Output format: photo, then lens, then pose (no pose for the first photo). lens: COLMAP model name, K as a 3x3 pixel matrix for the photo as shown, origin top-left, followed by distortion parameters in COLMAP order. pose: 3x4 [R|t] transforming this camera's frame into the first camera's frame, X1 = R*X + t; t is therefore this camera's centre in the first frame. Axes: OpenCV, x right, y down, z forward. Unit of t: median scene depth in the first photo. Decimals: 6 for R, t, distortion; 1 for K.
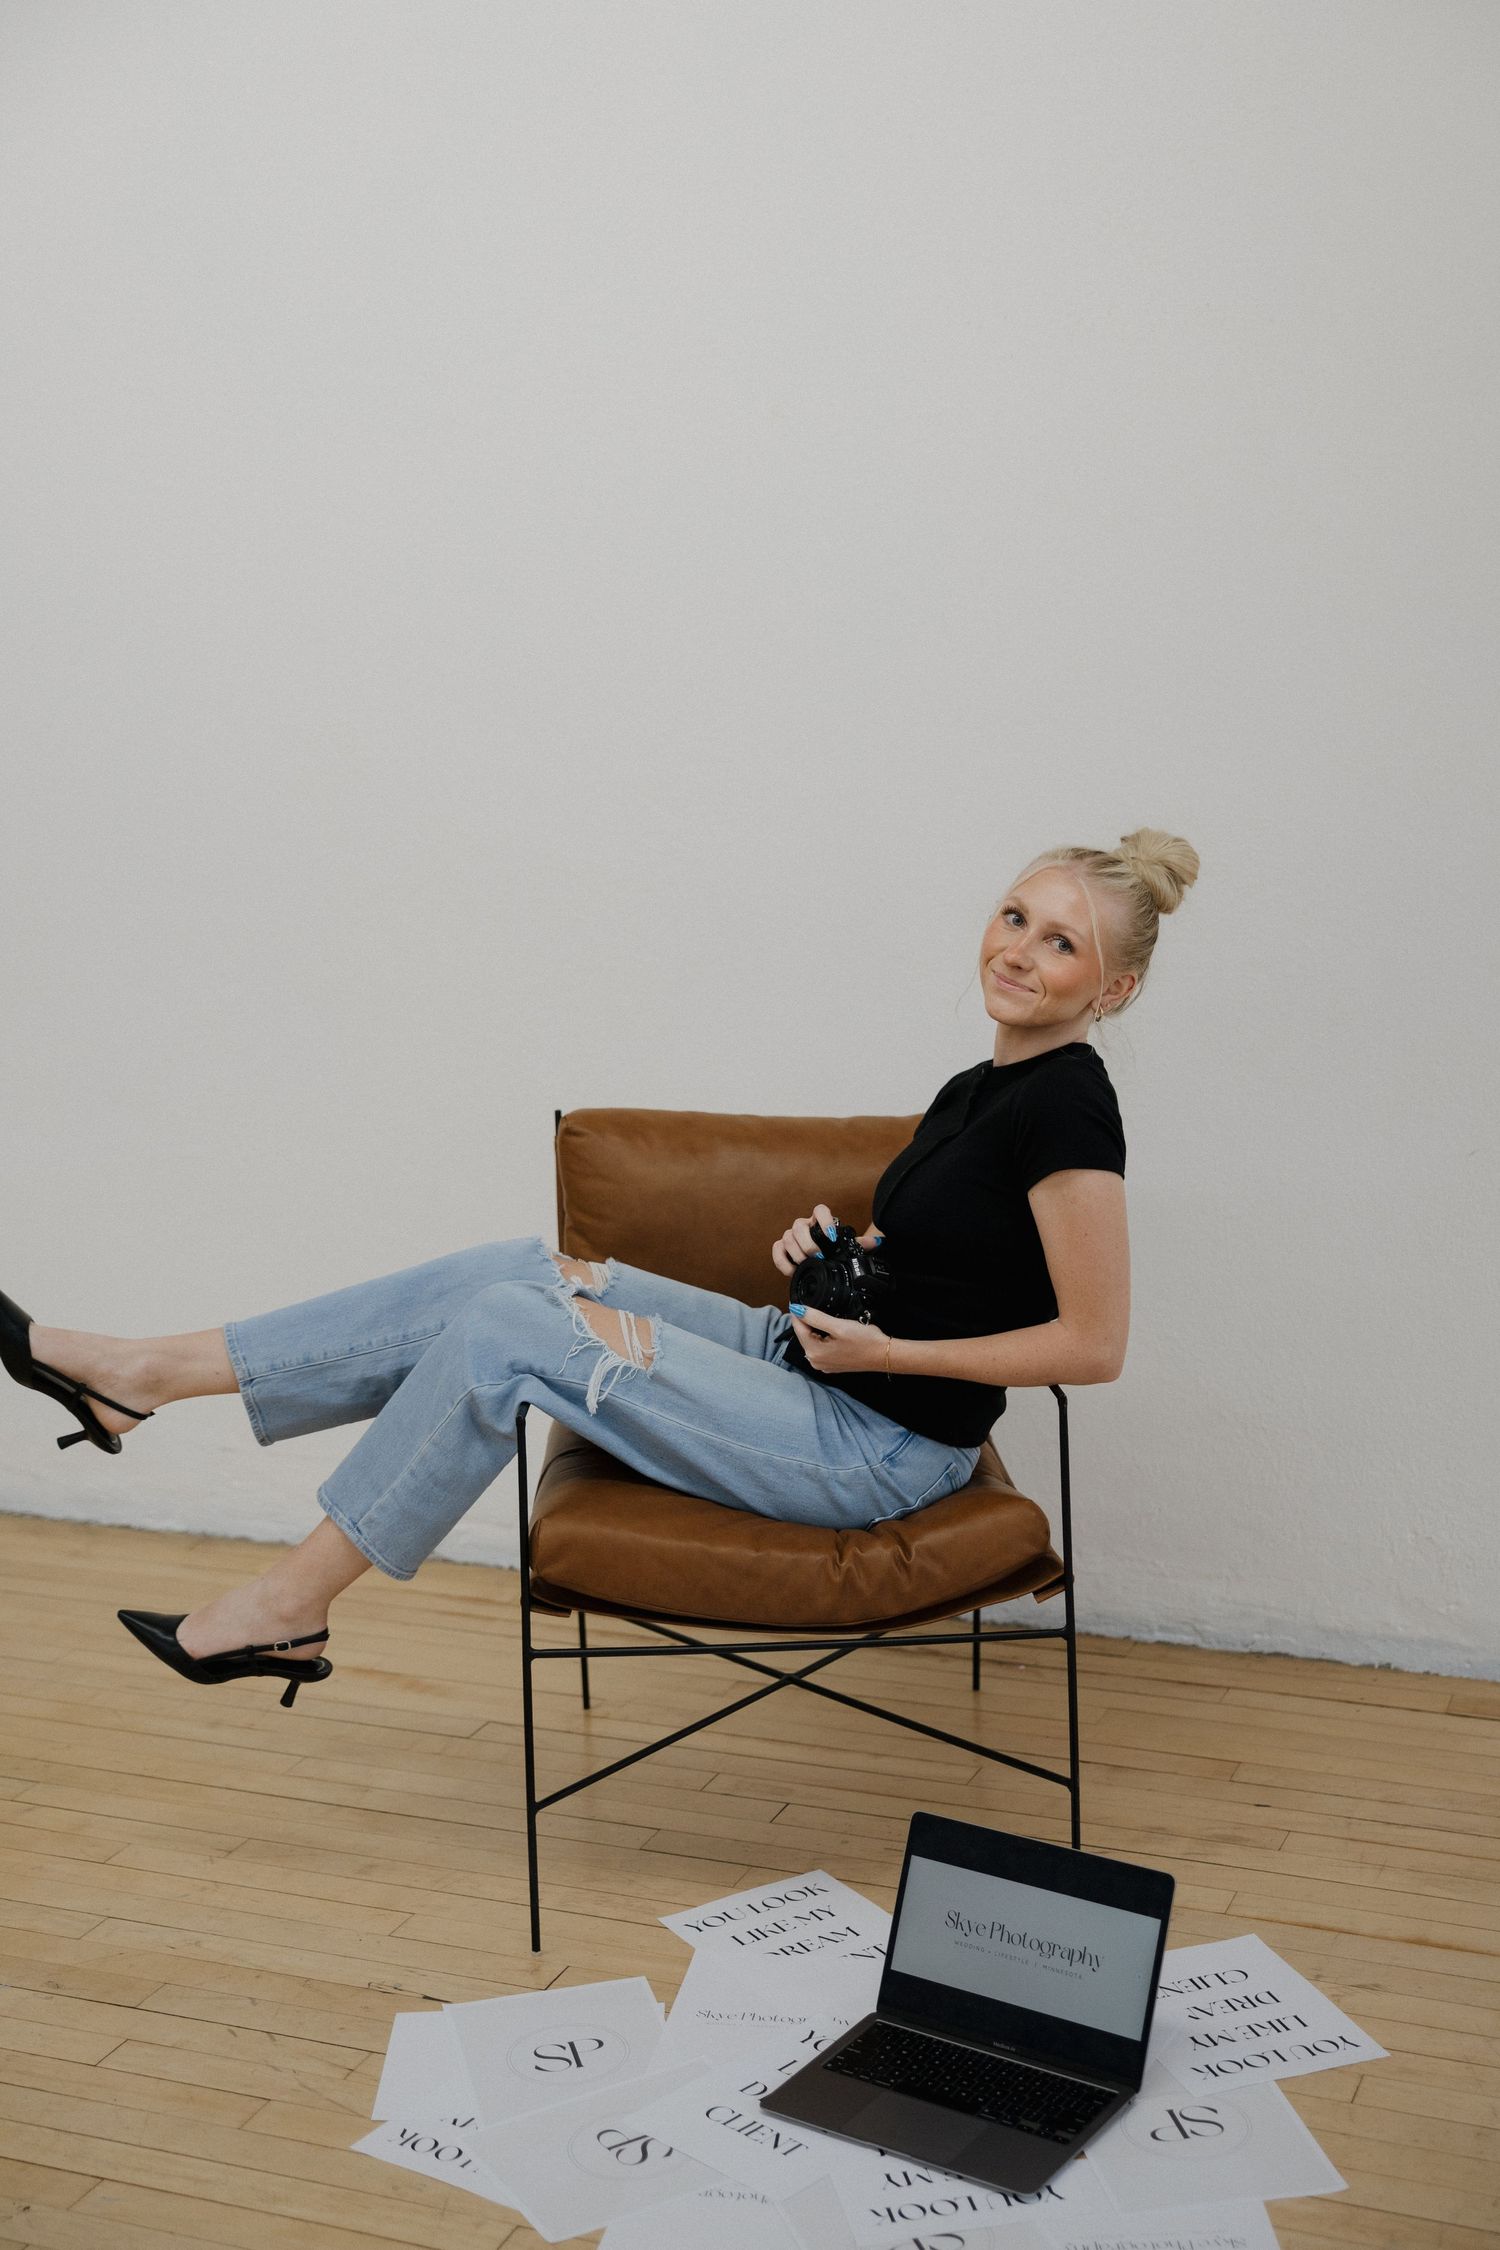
lens RADIAL K [[2948.2, 0, 731.4], [0, 2948.2, 1140.2], [0, 0, 1]] dist [-0.017531, 0.000000]
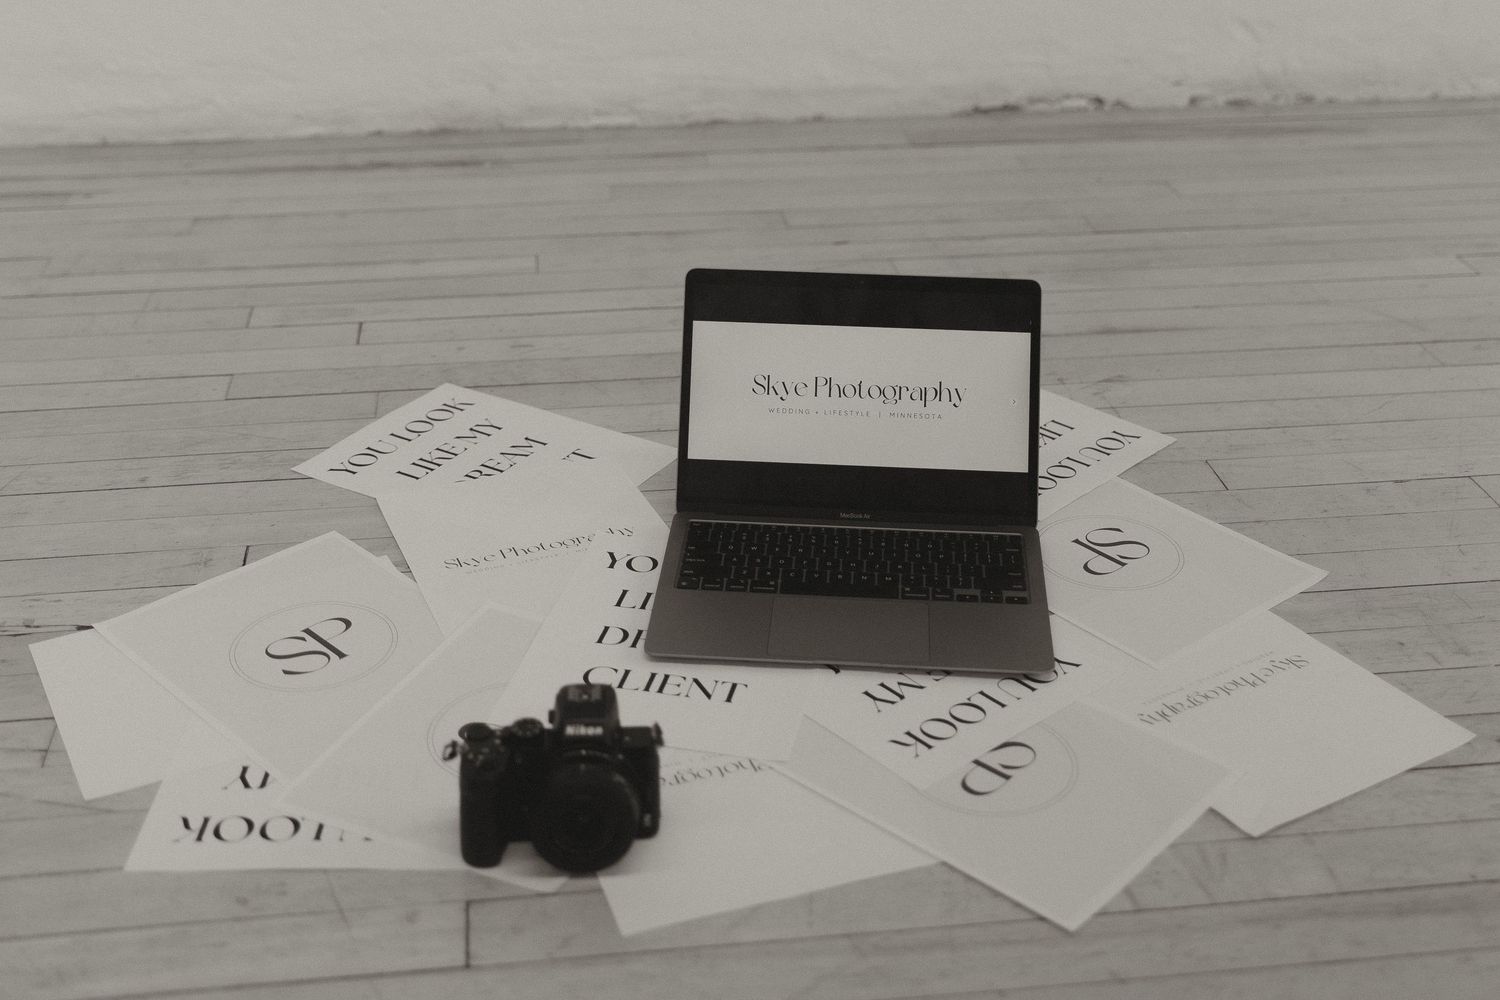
lens RADIAL K [[1855.9, 0, 755.2], [0, 1855.9, 488.7], [0, 0, 1]] dist [0.001869, 0.000000]
pose [[0.856370, -0.205476, 0.473719, -0.181629], [0.063028, 0.952152, 0.299057, 0.138909], [-0.512501, -0.226246, 0.828345, 0.572215]]
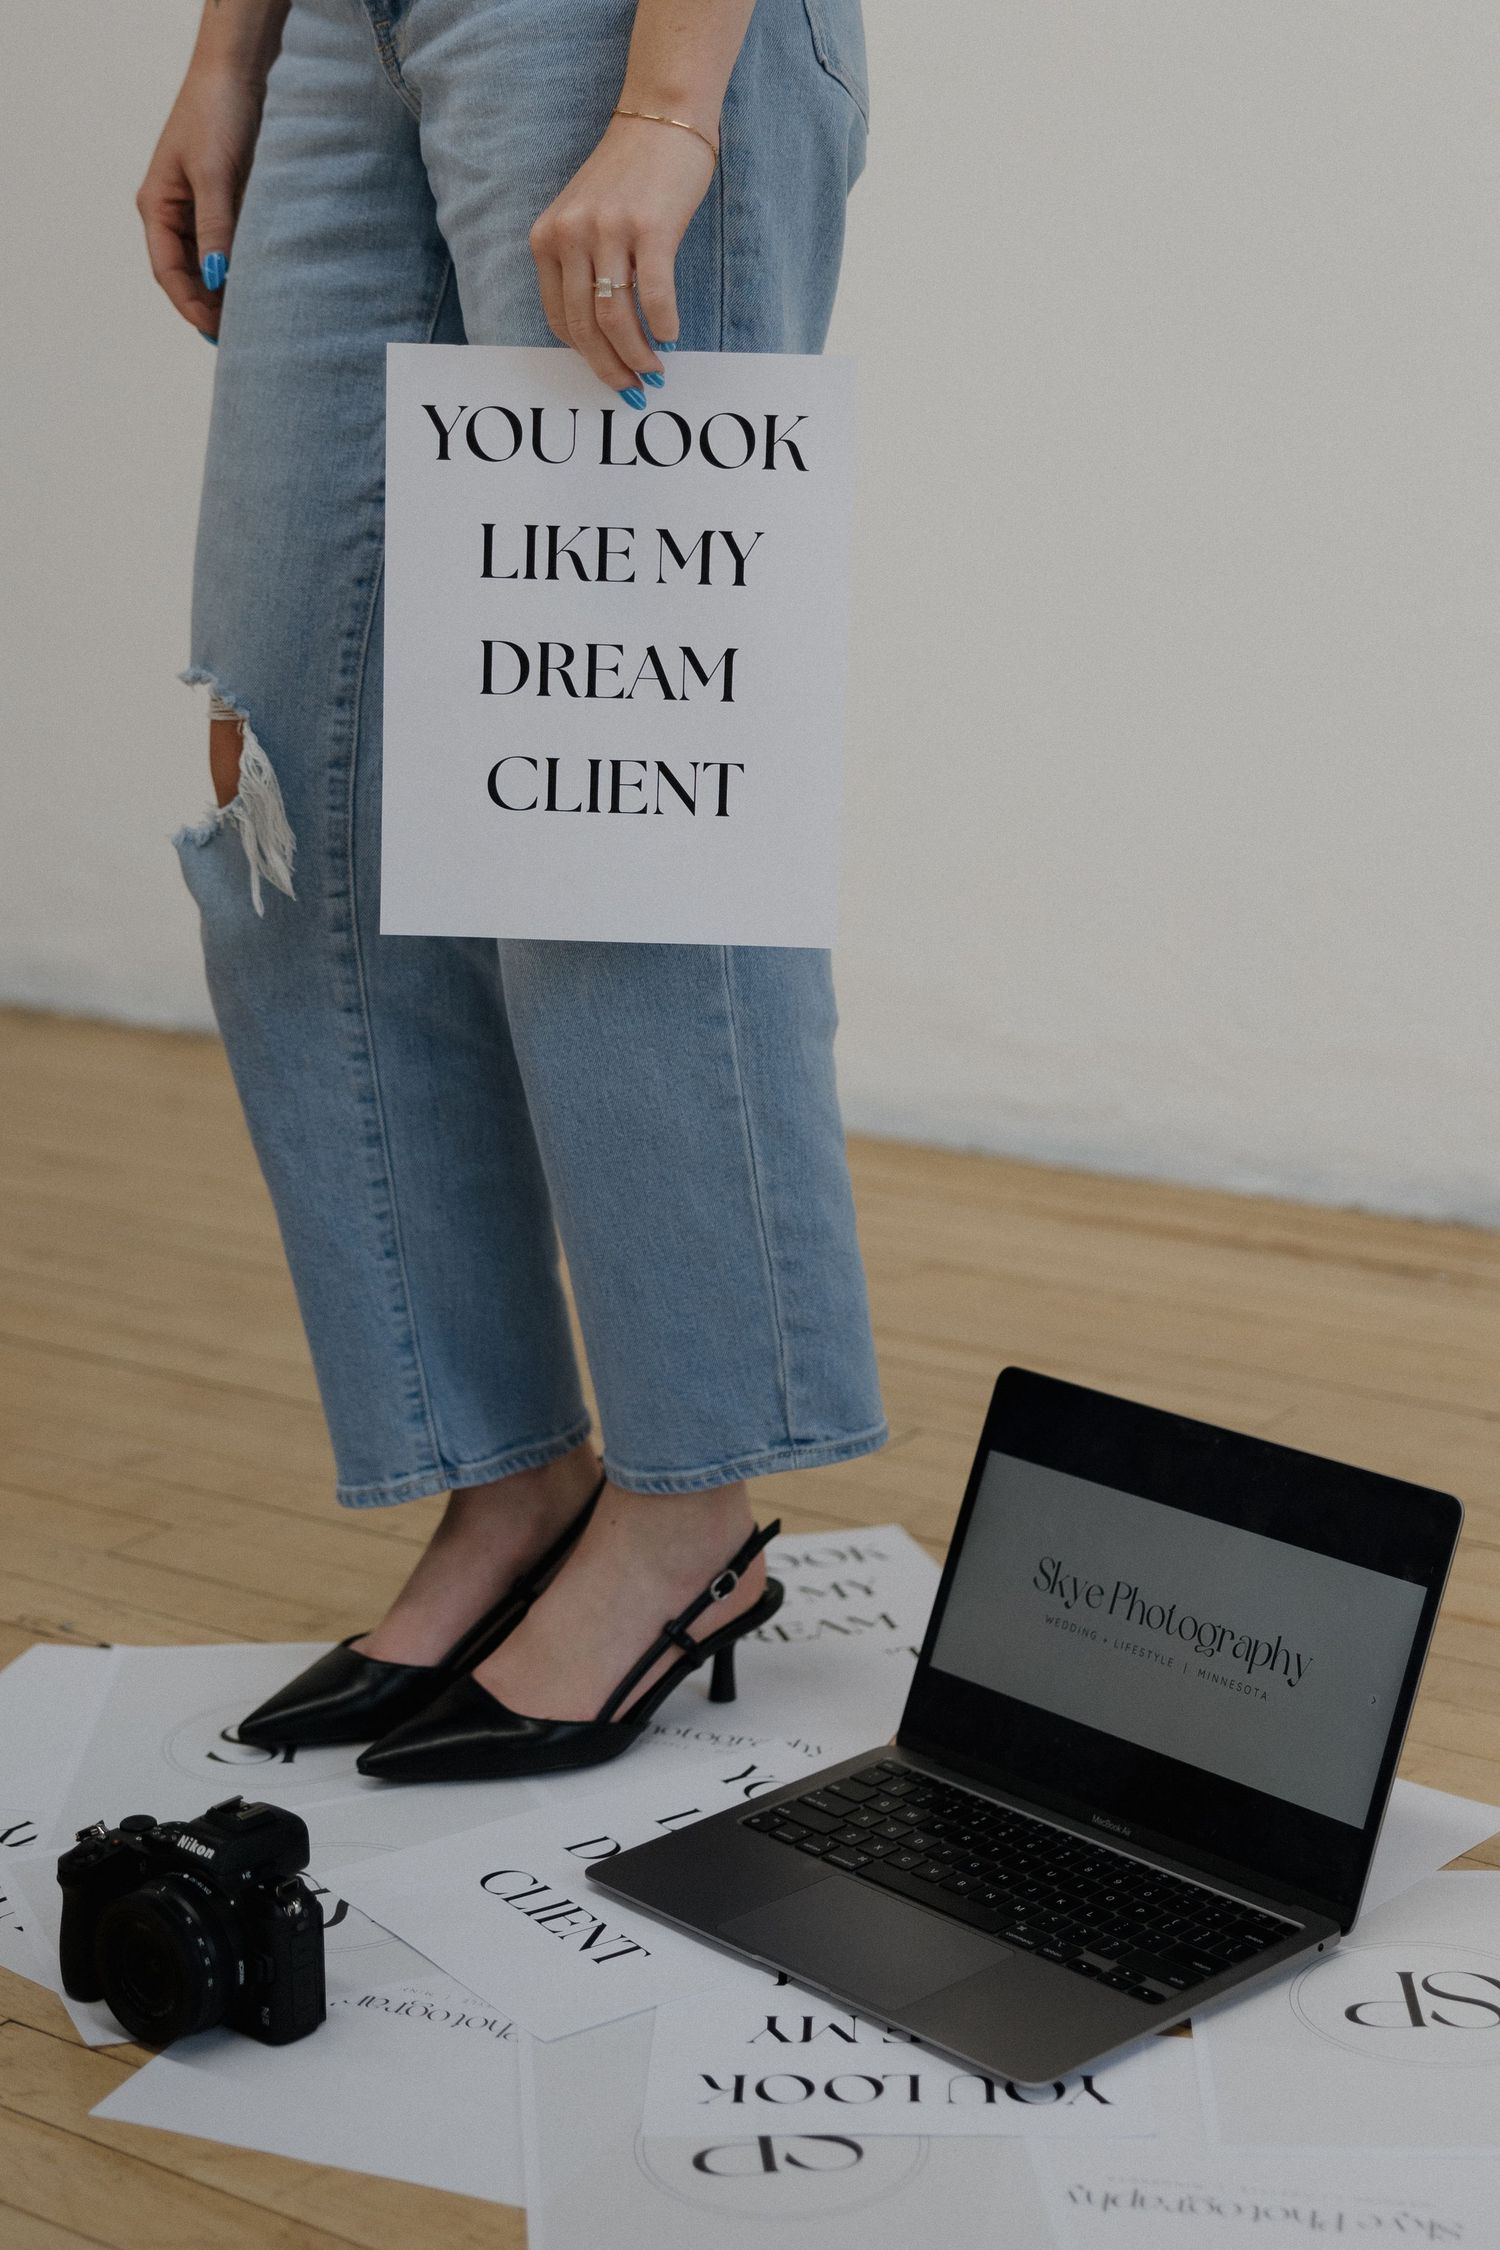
lens RADIAL K [[3856.3, 0, 757.0], [0, 3856.3, 1122.0], [0, 0, 1]] dist [-0.015879, 0.000000]
pose [[0.977193, 0.071443, -0.199973, 0.155344], [-0.061400, 0.996542, 0.055989, 0.156217], [0.203282, -0.042434, 0.978200, 0.354596]]
